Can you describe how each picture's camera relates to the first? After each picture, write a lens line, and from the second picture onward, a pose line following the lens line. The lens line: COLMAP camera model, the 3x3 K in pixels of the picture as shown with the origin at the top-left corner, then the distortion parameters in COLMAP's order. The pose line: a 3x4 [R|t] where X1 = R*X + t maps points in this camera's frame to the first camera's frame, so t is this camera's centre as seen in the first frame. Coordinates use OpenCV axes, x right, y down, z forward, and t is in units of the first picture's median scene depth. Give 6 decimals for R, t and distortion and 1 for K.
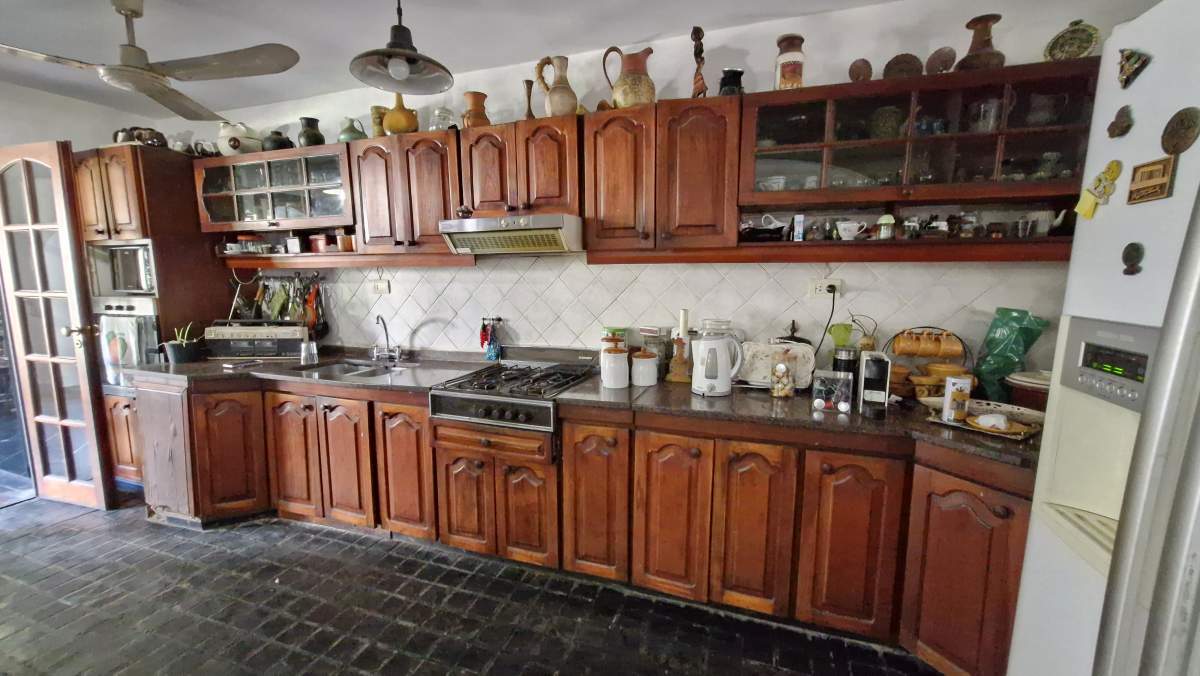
lens RADIAL K [[478.0, 0, 608.0], [0, 478.0, 339.5], [0, 0, 1]] dist [-0.001271, 0.000042]
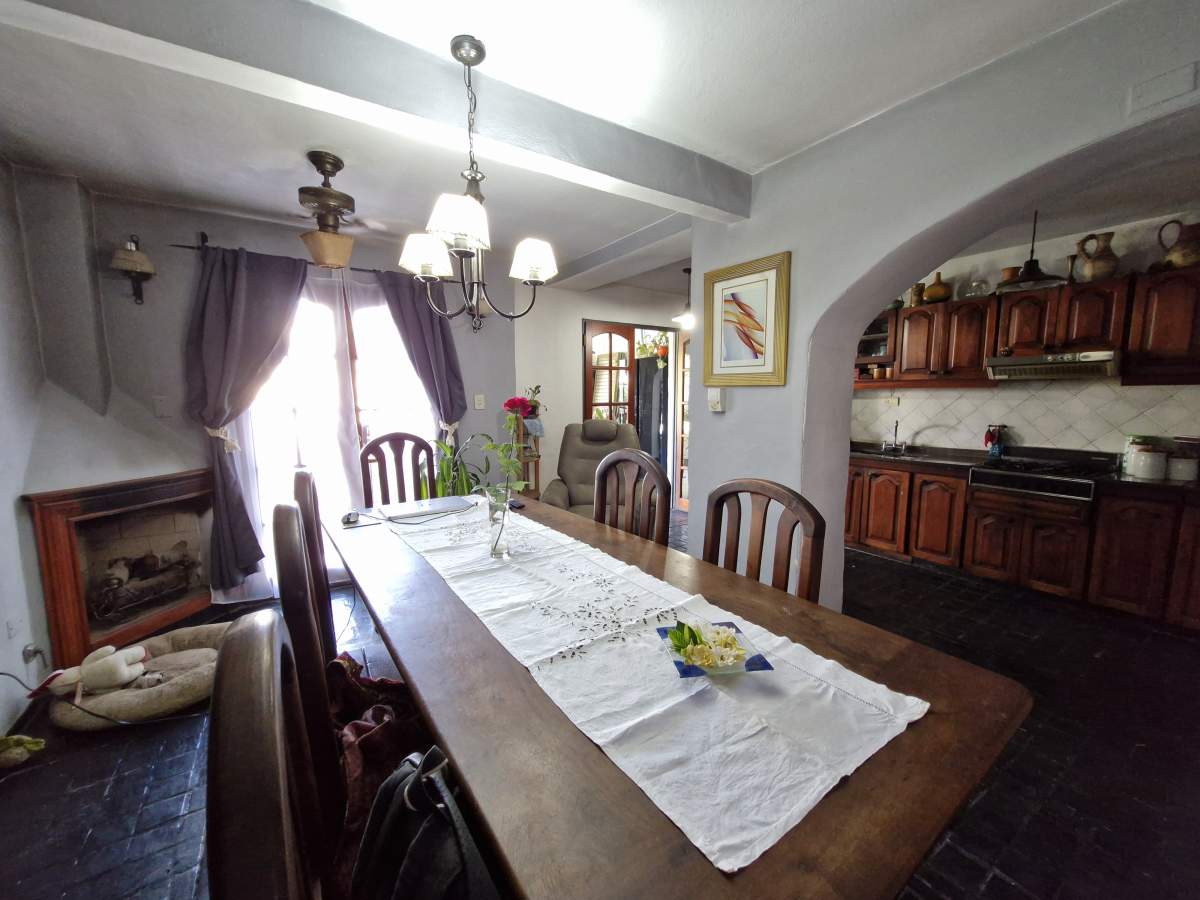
lens RADIAL K [[472.4, 0, 593.1], [0, 472.4, 450.0], [0, 0, 1]] dist [0.005909, -0.003051]
pose [[0.785913, 0.069528, -0.614416, -0.367099], [-0.078826, 0.996817, 0.011973, 0.118217], [0.613293, 0.039022, 0.788891, -0.904311]]
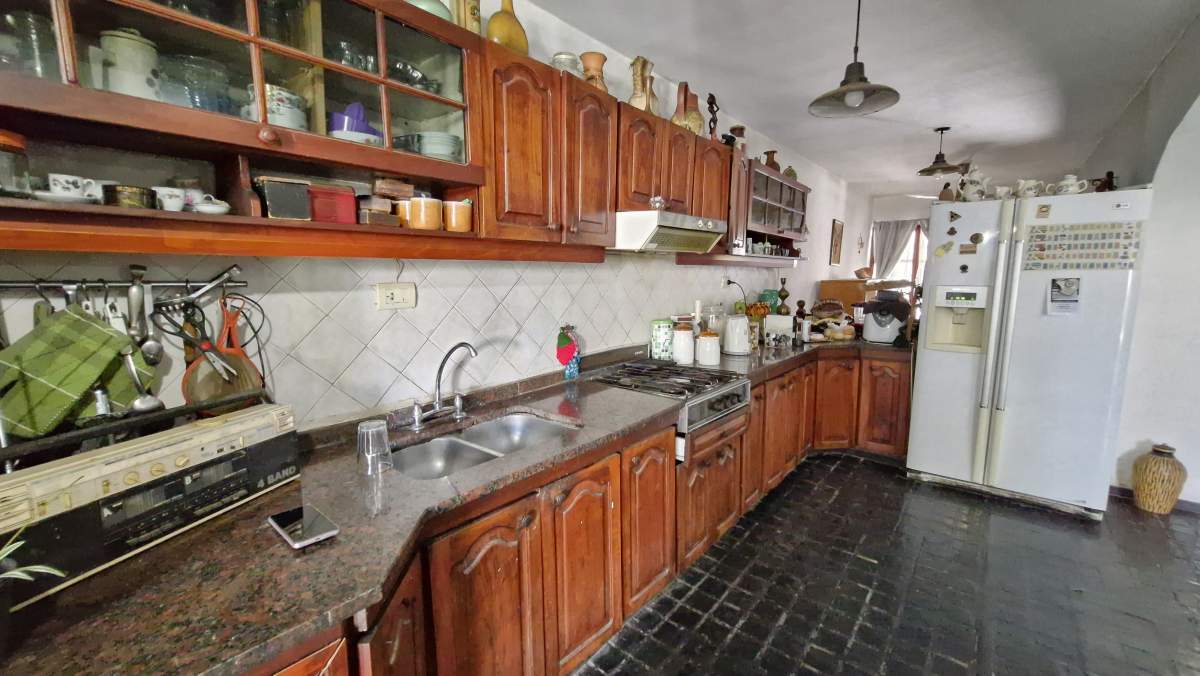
lens RADIAL K [[472.5, 0, 605.4], [0, 472.5, 342.5], [0, 0, 1]] dist [-0.002560, -0.000044]
pose [[0.359015, -0.134064, 0.923653, -1.128873], [0.127481, 0.987399, 0.093765, -0.099645], [-0.924585, 0.084085, 0.371582, 0.746798]]
